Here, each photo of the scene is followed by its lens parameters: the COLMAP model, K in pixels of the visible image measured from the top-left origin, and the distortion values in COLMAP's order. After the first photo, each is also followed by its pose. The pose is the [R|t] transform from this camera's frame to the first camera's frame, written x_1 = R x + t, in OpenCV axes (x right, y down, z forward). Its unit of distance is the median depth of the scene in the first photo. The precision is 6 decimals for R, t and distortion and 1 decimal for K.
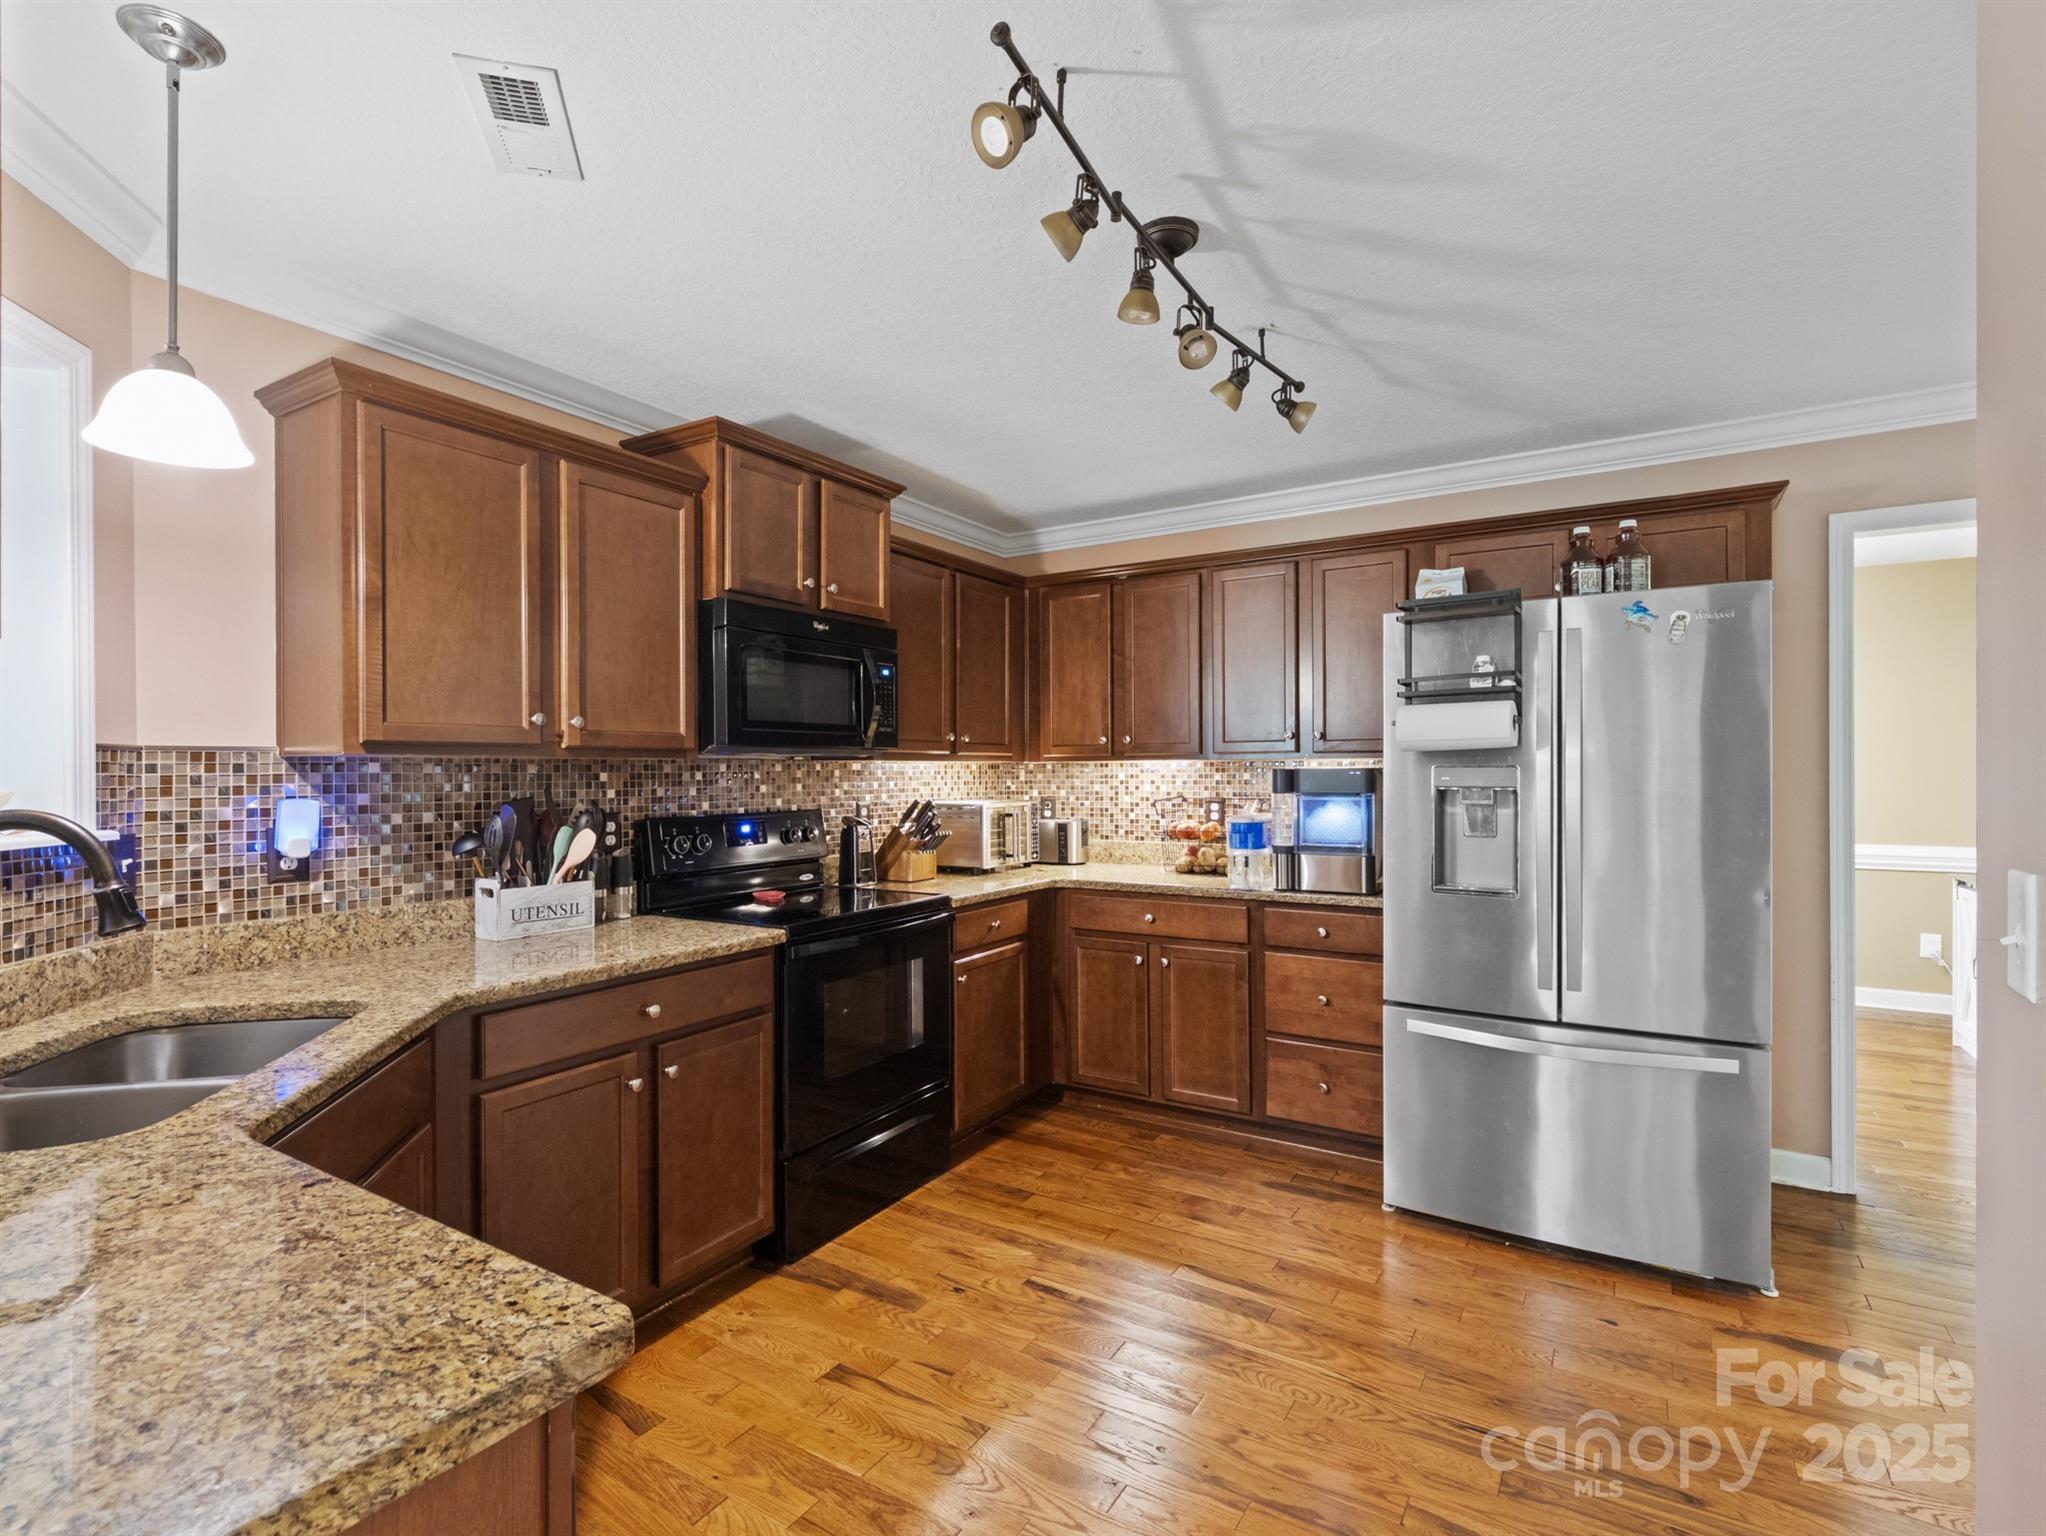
lens RADIAL K [[990.9, 0, 984.0], [0, 990.9, 770.2], [0, 0, 1]] dist [0.004236, -0.001241]
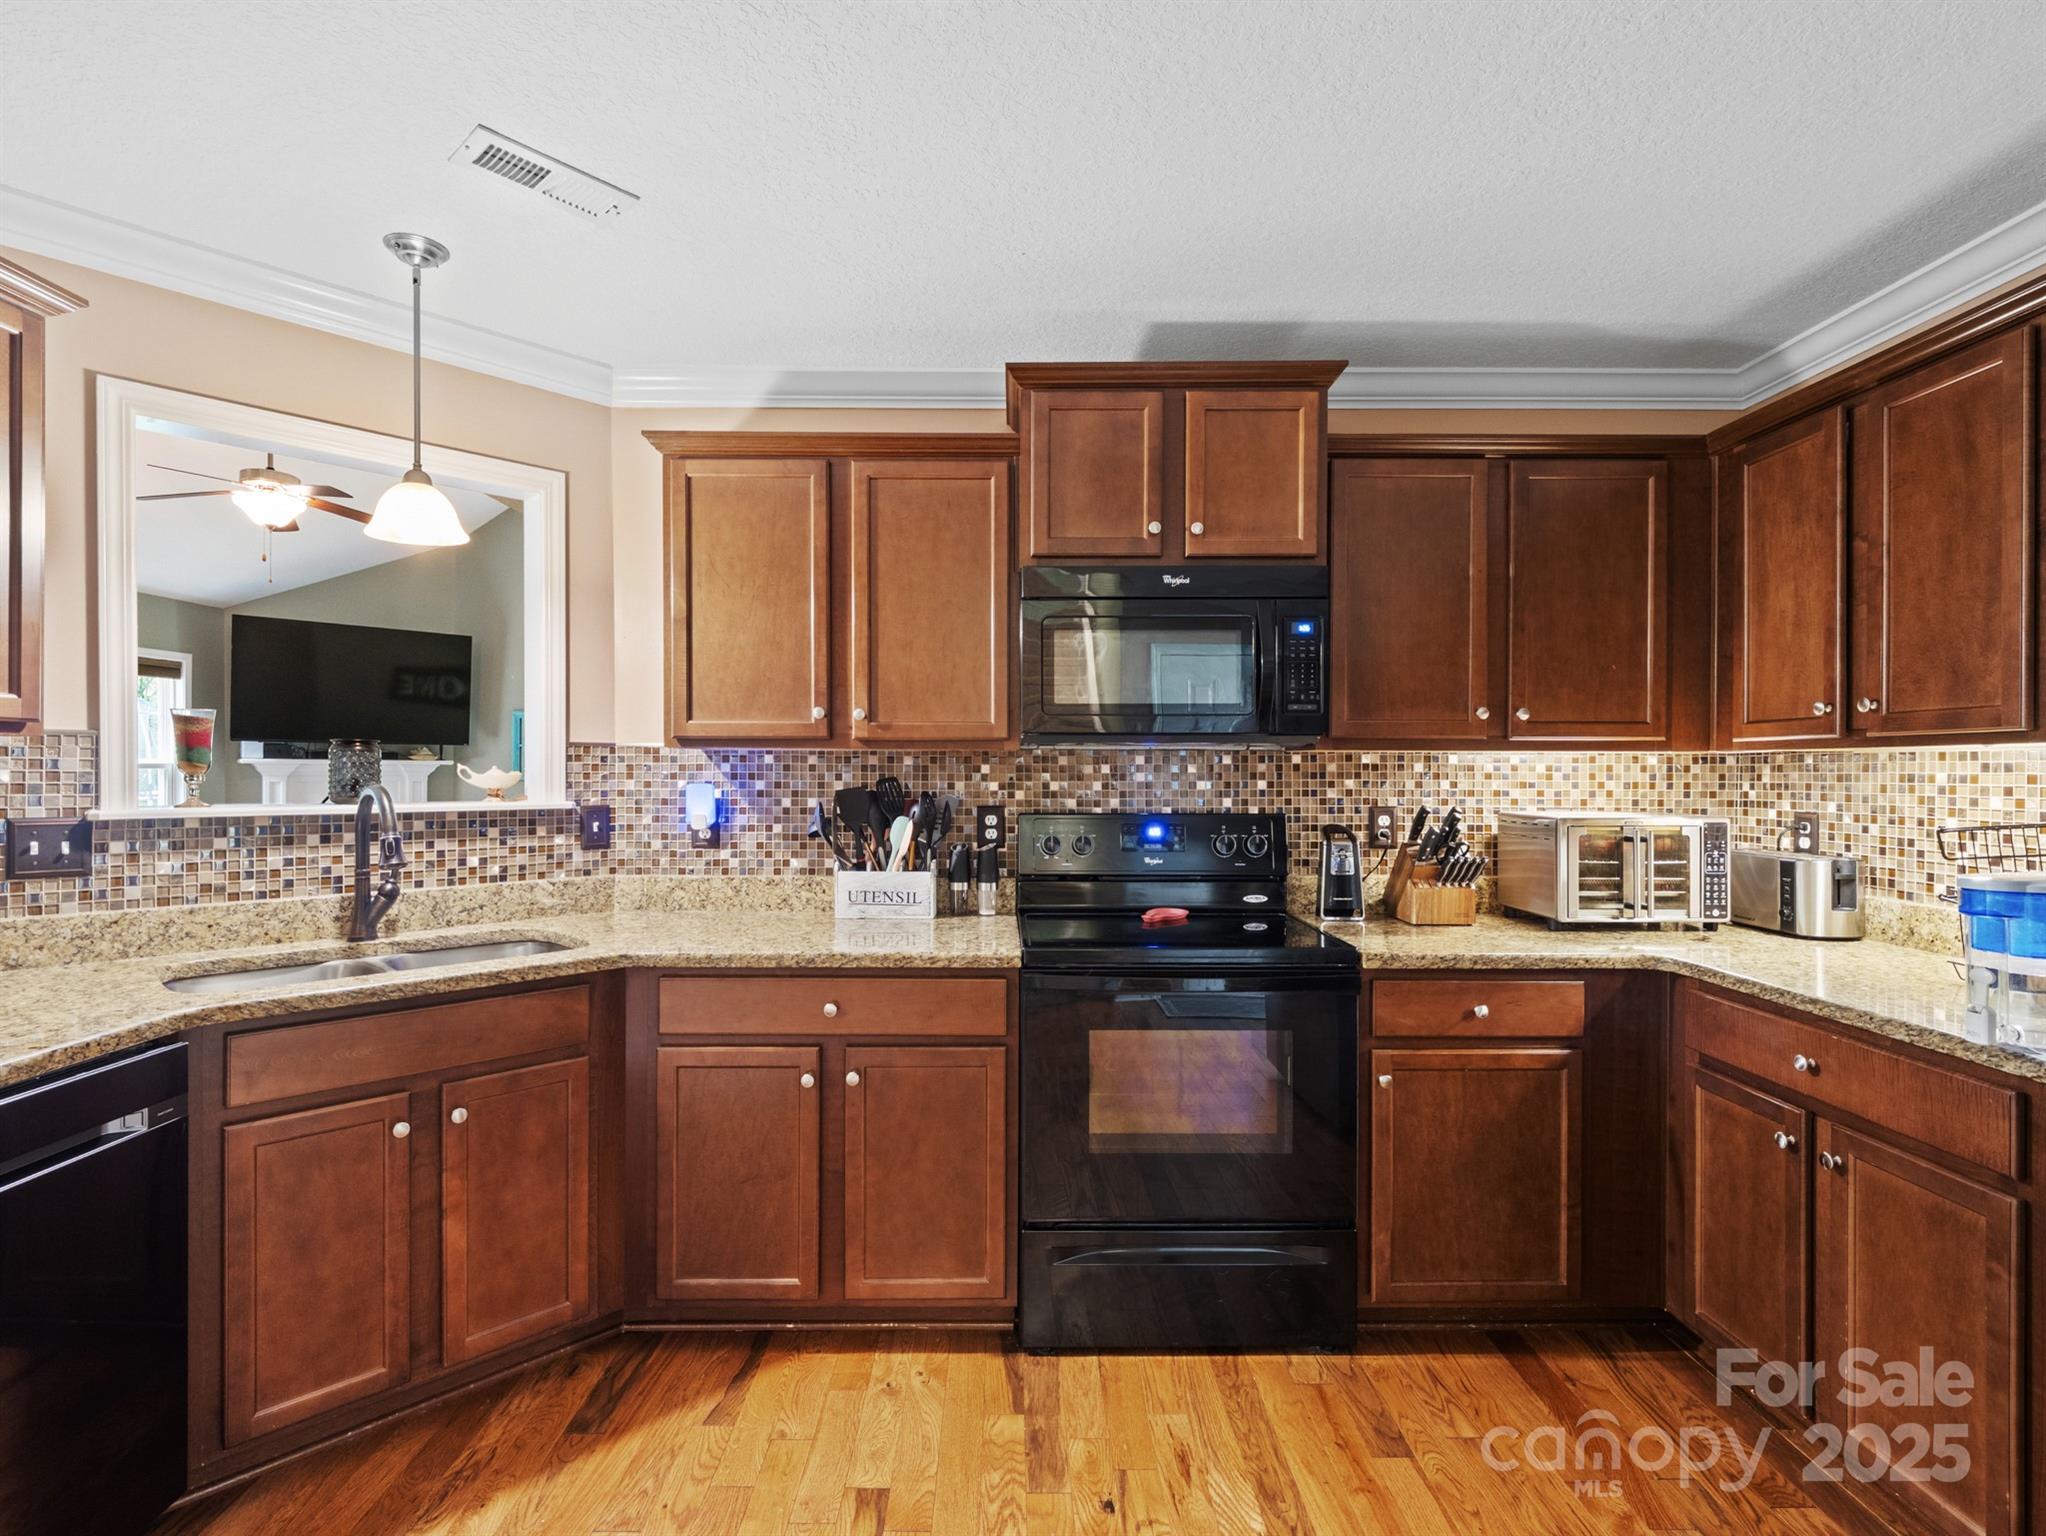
lens RADIAL K [[990.9, 0, 1025.7], [0, 990.9, 769.1], [0, 0, 1]] dist [0.004236, -0.001241]
pose [[0.549014, 0.008456, -0.835771, 0.451400], [-0.004452, 0.999964, 0.007192, -0.000234], [0.835801, -0.000228, 0.549032, 0.490823]]
